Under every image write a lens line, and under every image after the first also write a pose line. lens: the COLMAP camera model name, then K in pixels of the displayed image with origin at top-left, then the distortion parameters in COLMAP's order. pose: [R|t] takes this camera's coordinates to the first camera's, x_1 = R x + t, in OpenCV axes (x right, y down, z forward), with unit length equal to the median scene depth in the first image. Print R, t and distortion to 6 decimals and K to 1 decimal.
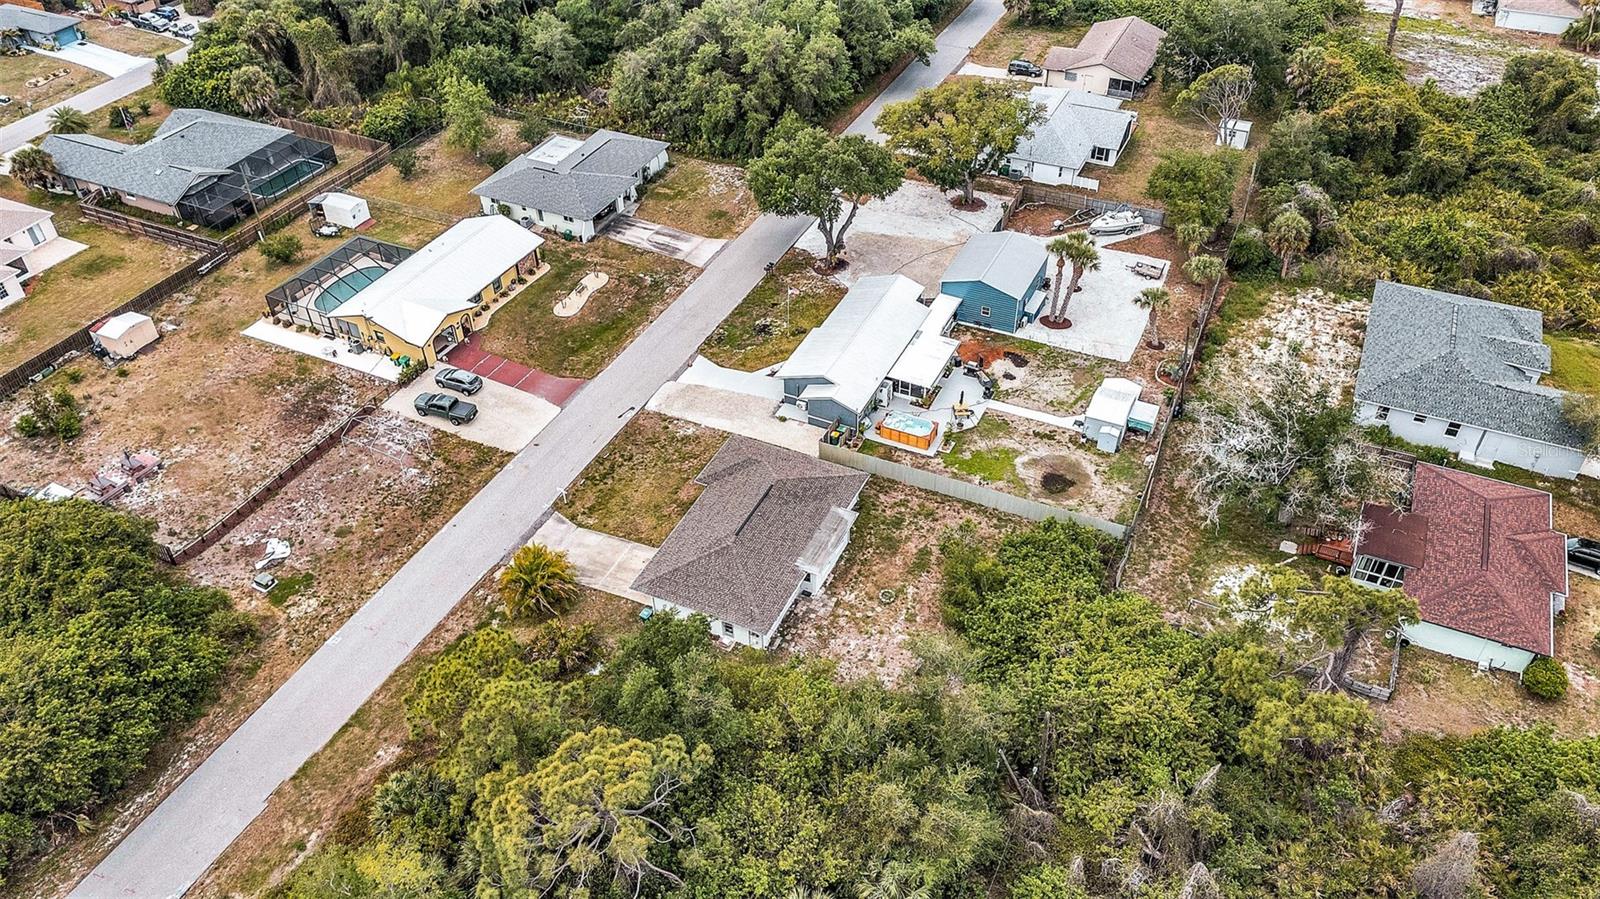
lens RADIAL K [[1166.7, 0, 802.5], [0, 1166.7, 451.3], [0, 0, 1]] dist [0.076961, -0.067756]
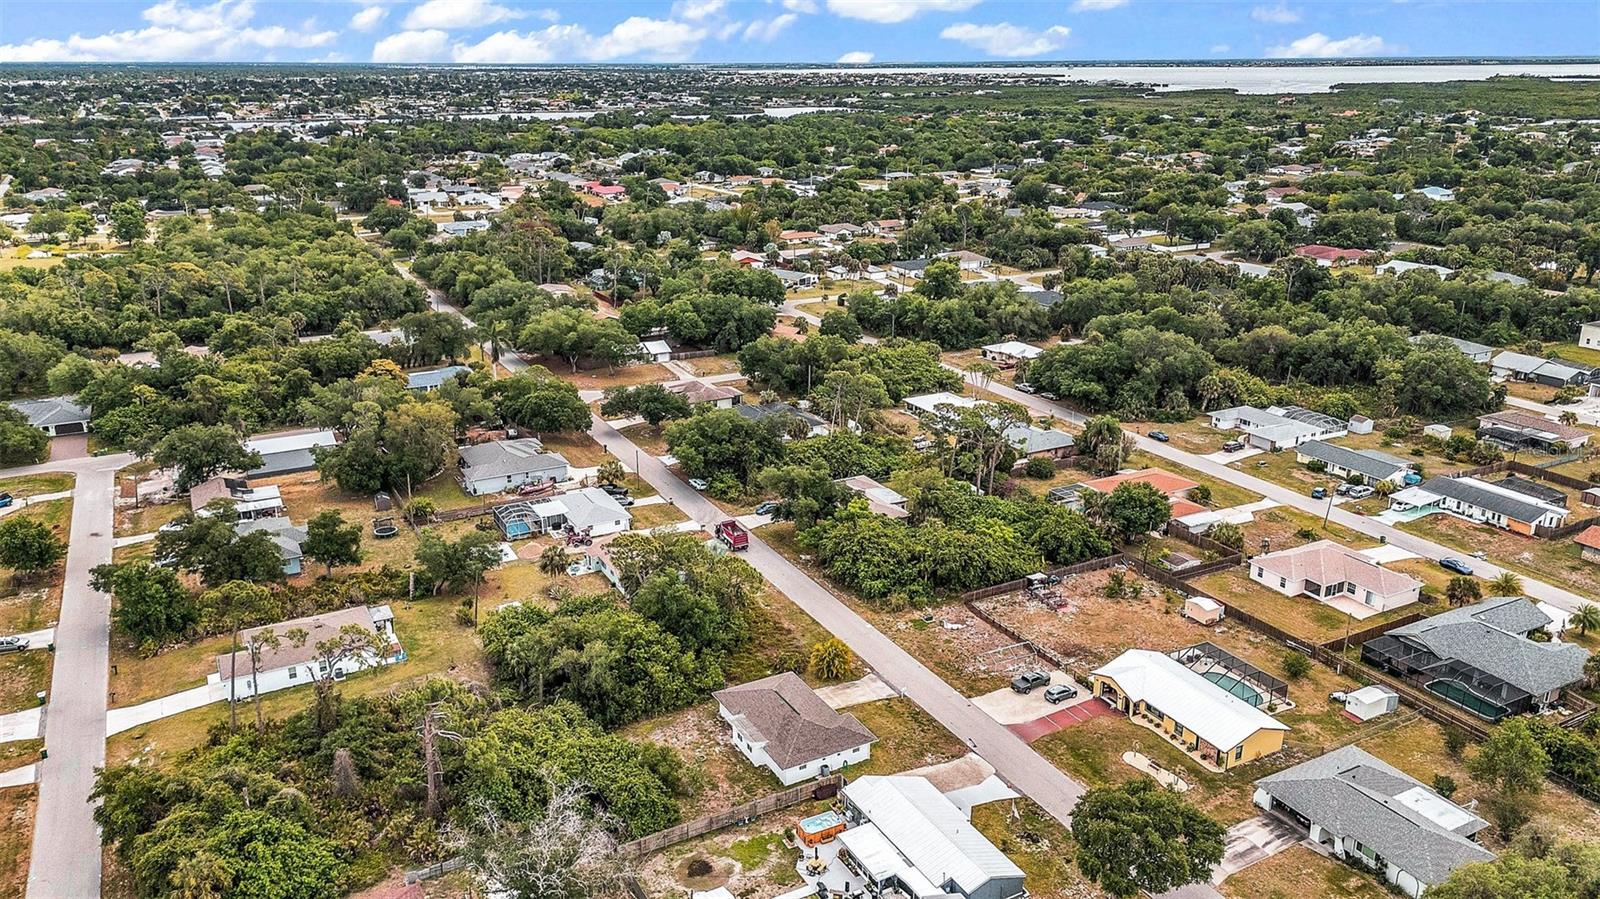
lens RADIAL K [[1166.7, 0, 803.5], [0, 1166.7, 449.6], [0, 0, 1]] dist [0.076961, -0.067756]
pose [[-0.596827, 0.267768, -0.756372, 1.022512], [-0.502892, 0.609709, 0.612662, -1.108491], [0.625218, 0.746026, -0.229232, 1.089039]]
